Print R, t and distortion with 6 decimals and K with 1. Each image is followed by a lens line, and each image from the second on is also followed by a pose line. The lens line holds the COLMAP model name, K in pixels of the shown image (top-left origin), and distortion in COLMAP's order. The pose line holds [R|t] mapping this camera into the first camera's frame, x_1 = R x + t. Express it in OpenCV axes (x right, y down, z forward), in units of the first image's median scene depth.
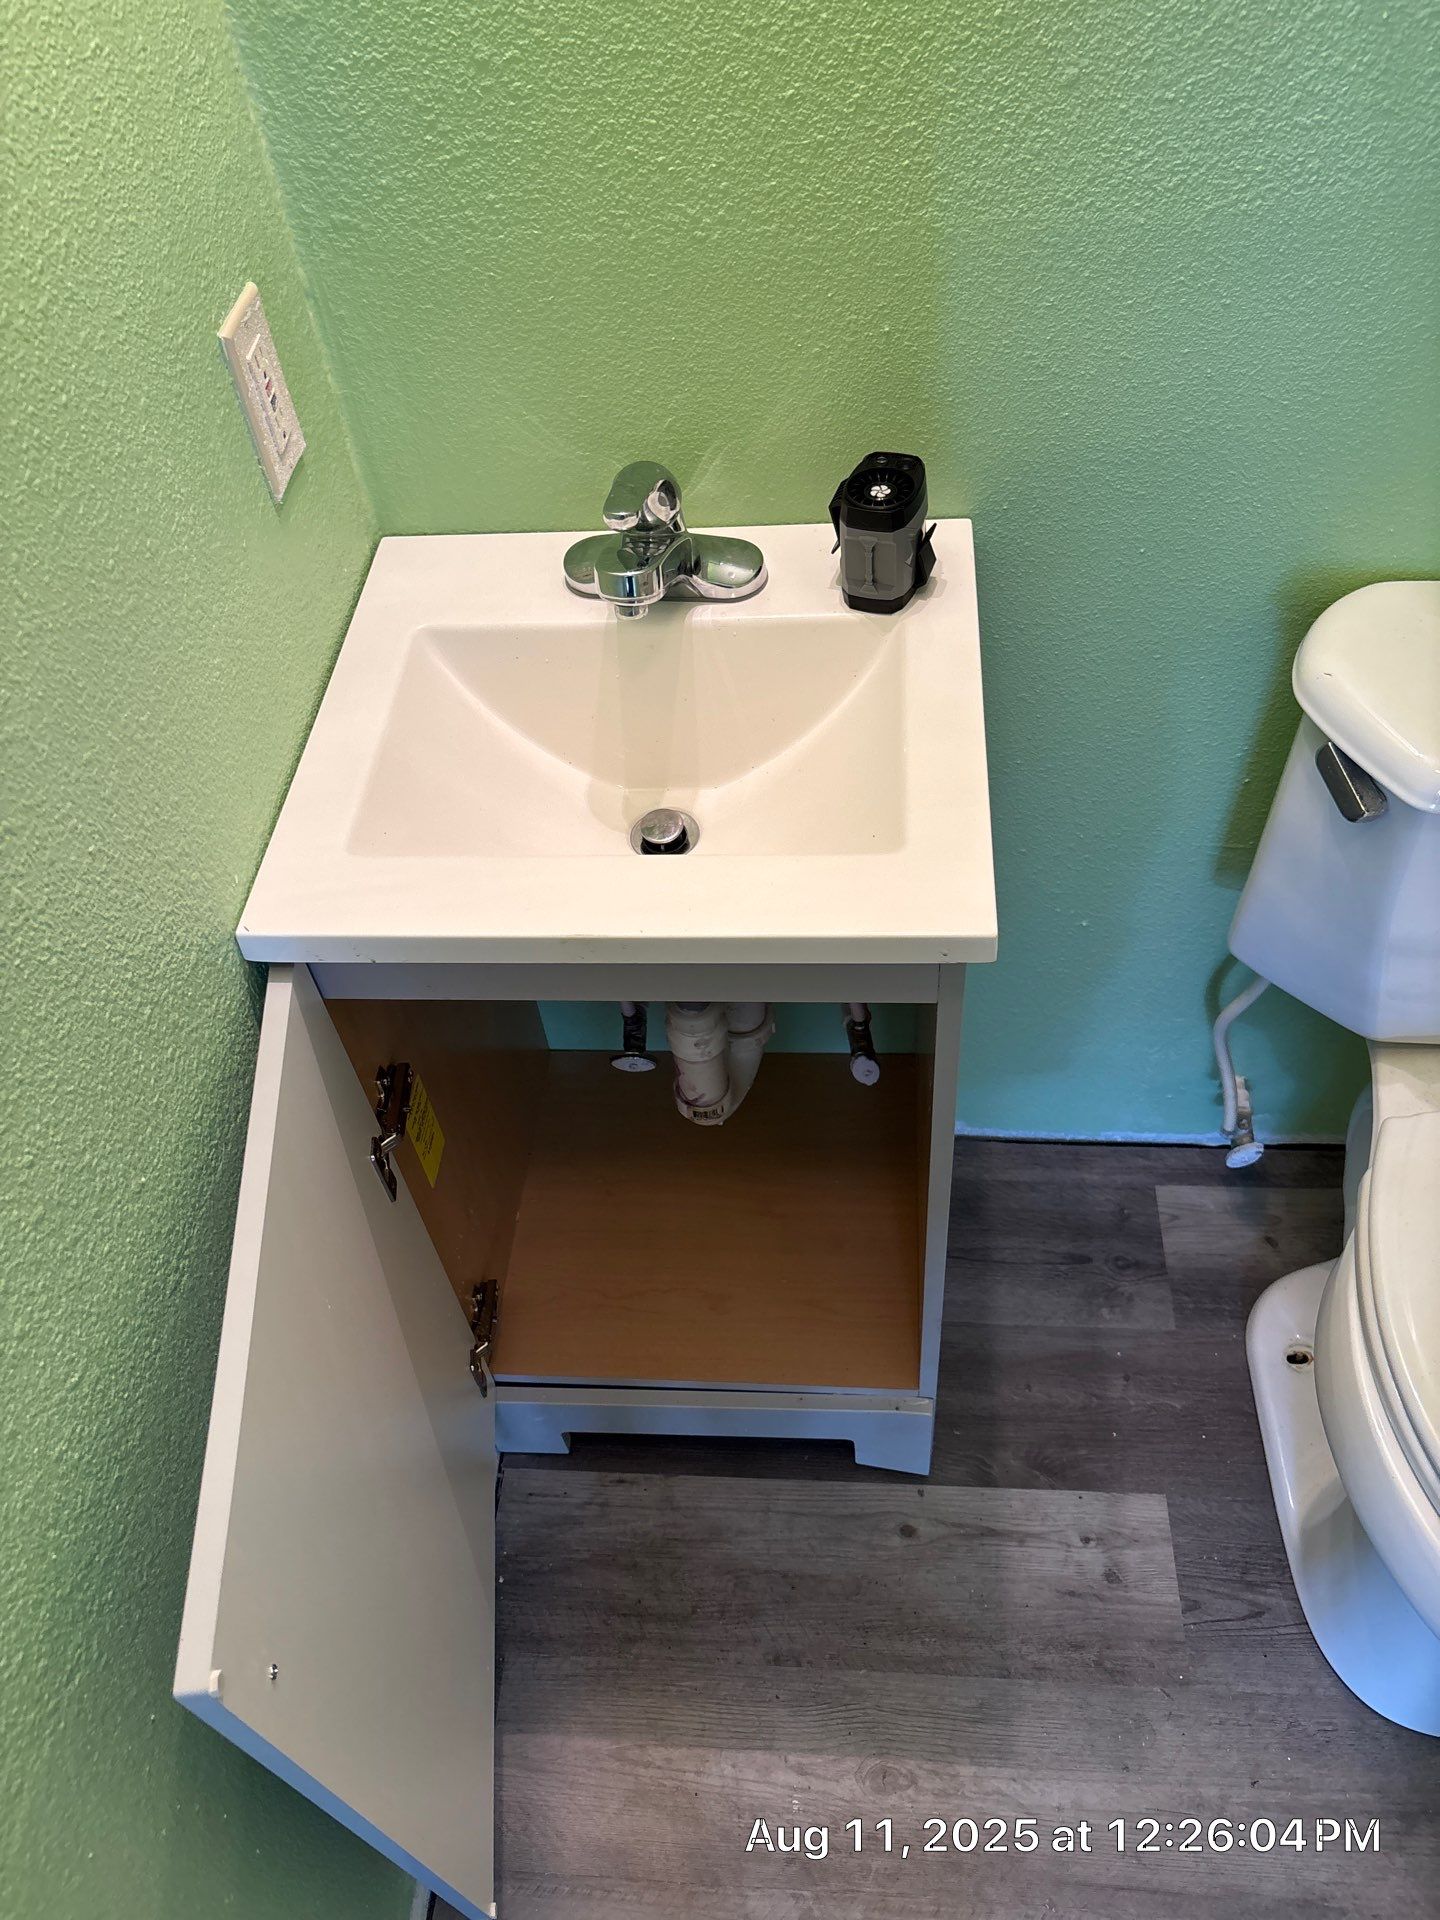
lens RADIAL K [[1440.3, 0, 724.2], [0, 1440.3, 954.0], [0, 0, 1]] dist [0.018533, -0.025247]
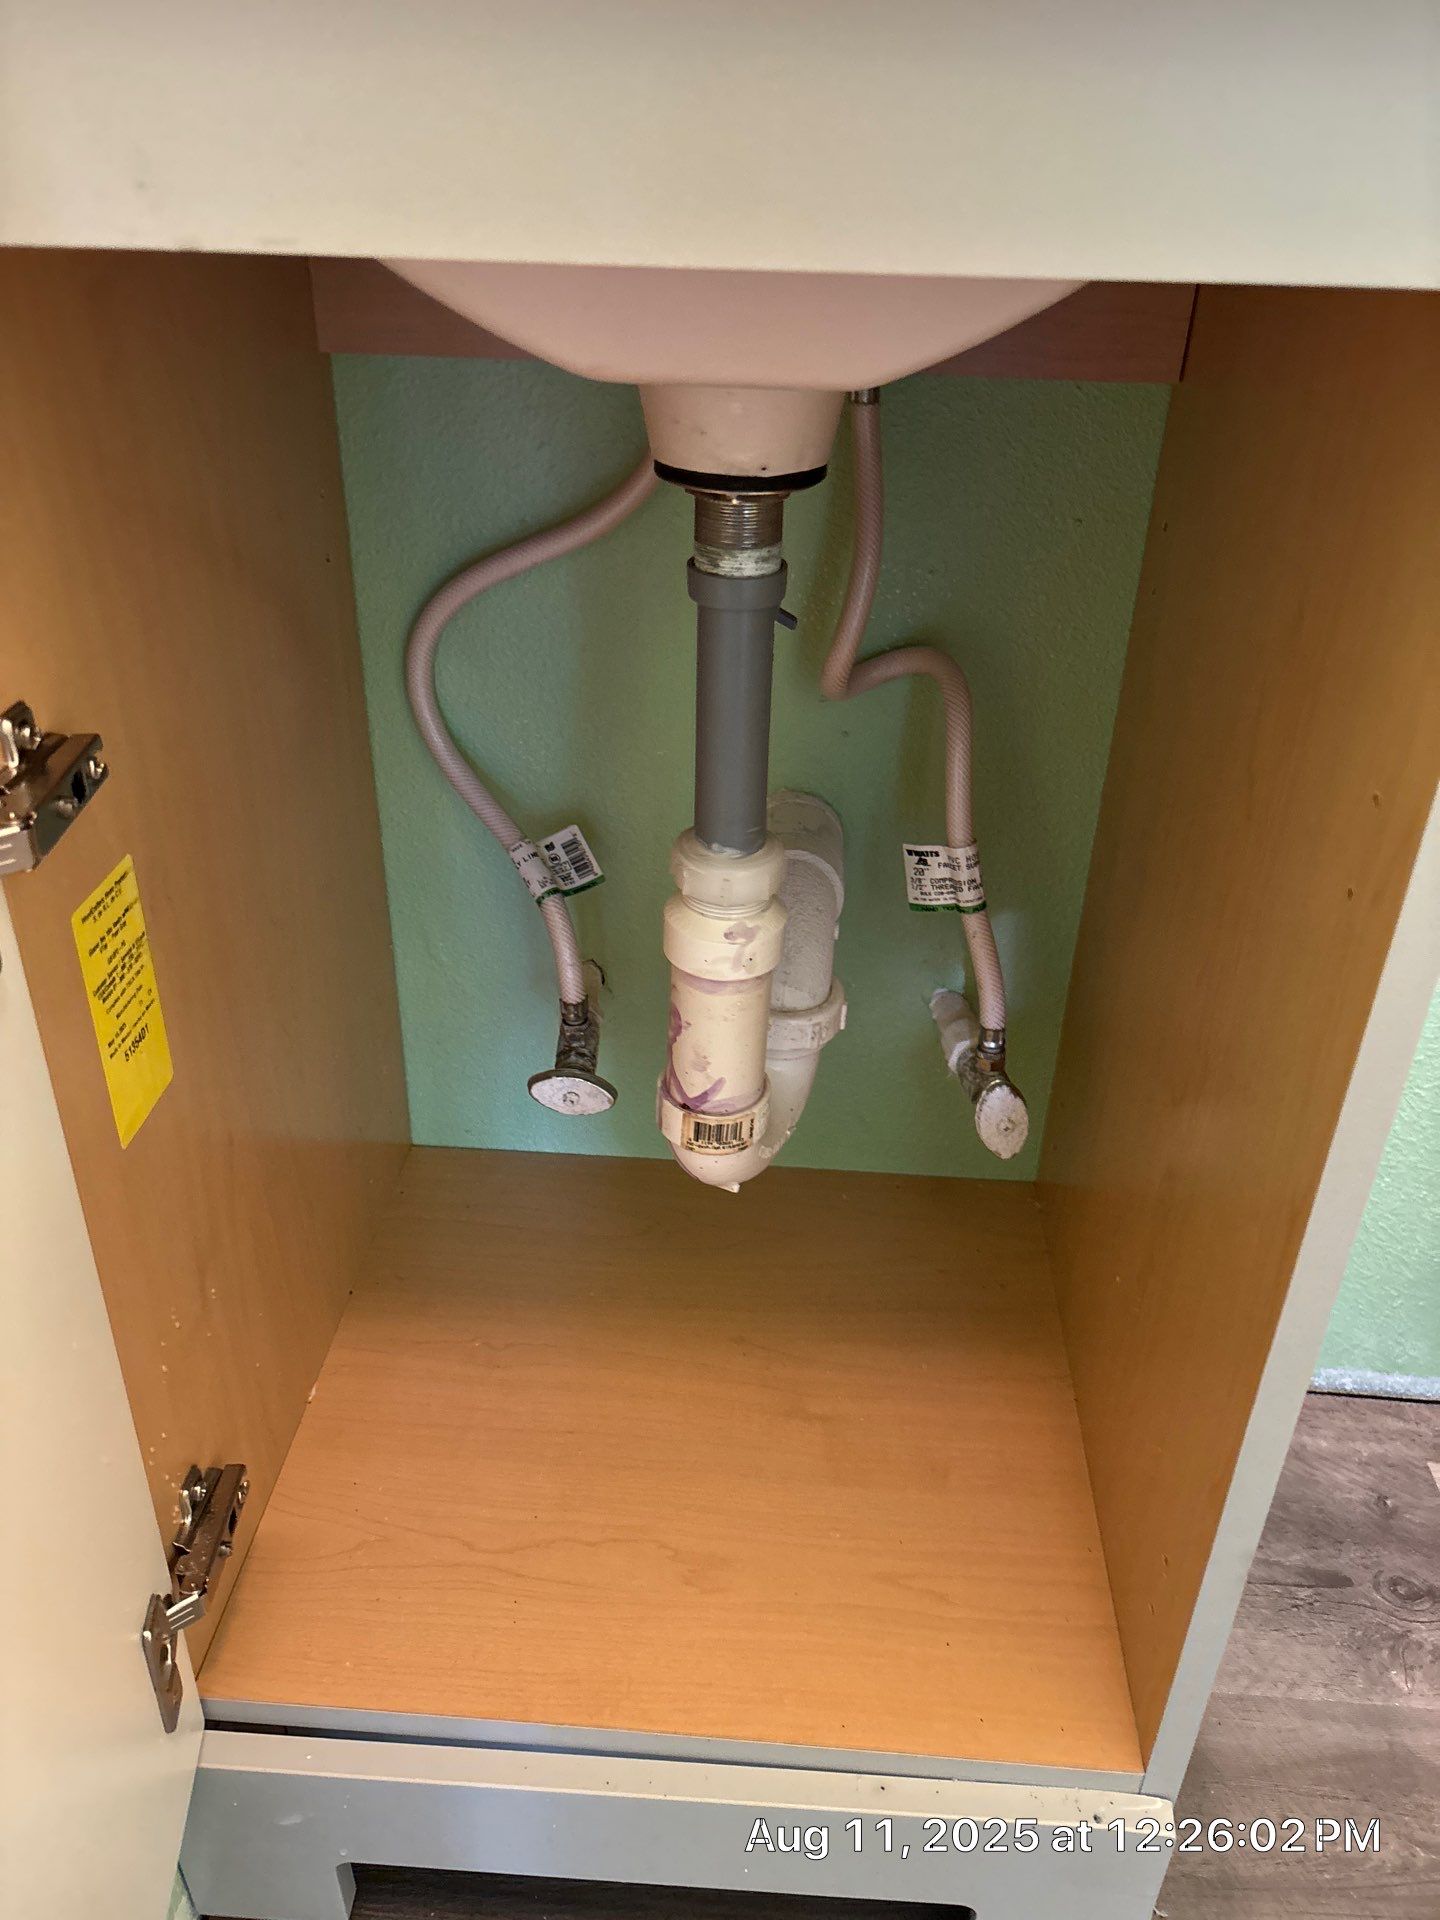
lens RADIAL K [[1440.3, 0, 724.2], [0, 1440.3, 954.0], [0, 0, 1]] dist [0.018533, -0.025247]
pose [[0.994239, 0.086313, 0.063544, -0.046823], [-0.060280, 0.940517, -0.334356, 0.213237], [-0.088624, 0.328599, 0.940302, 0.482256]]
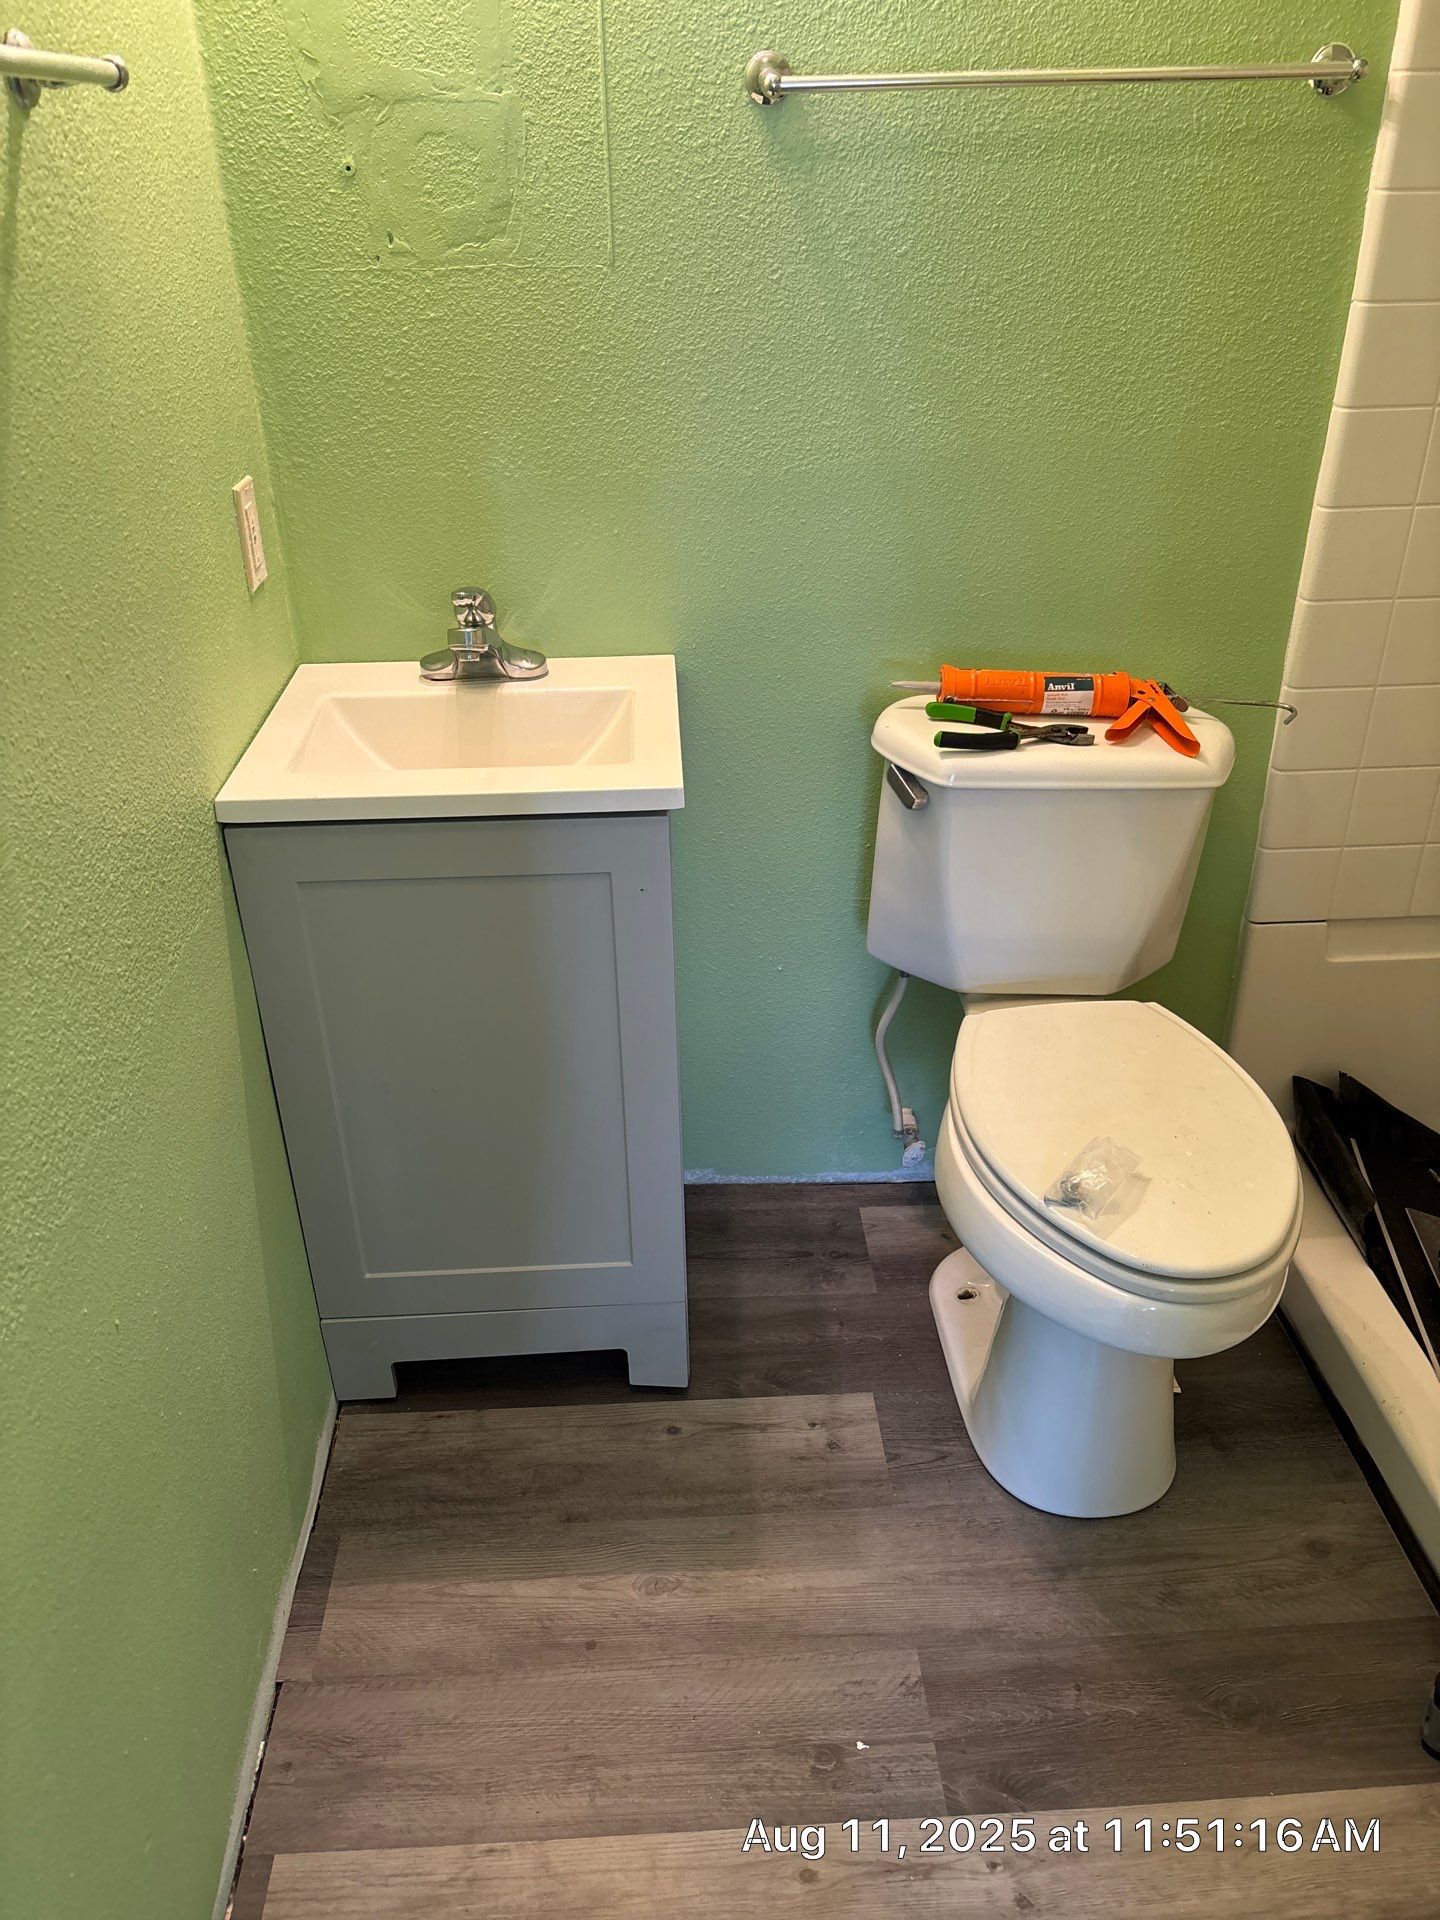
lens RADIAL K [[1440.3, 0, 724.2], [0, 1440.3, 954.0], [0, 0, 1]] dist [0.018533, -0.025247]
pose [[0.990776, -0.003522, 0.135465, 0.003019], [0.050861, 0.936245, -0.347648, 0.465292], [-0.125604, 0.351331, 0.927788, -0.321437]]
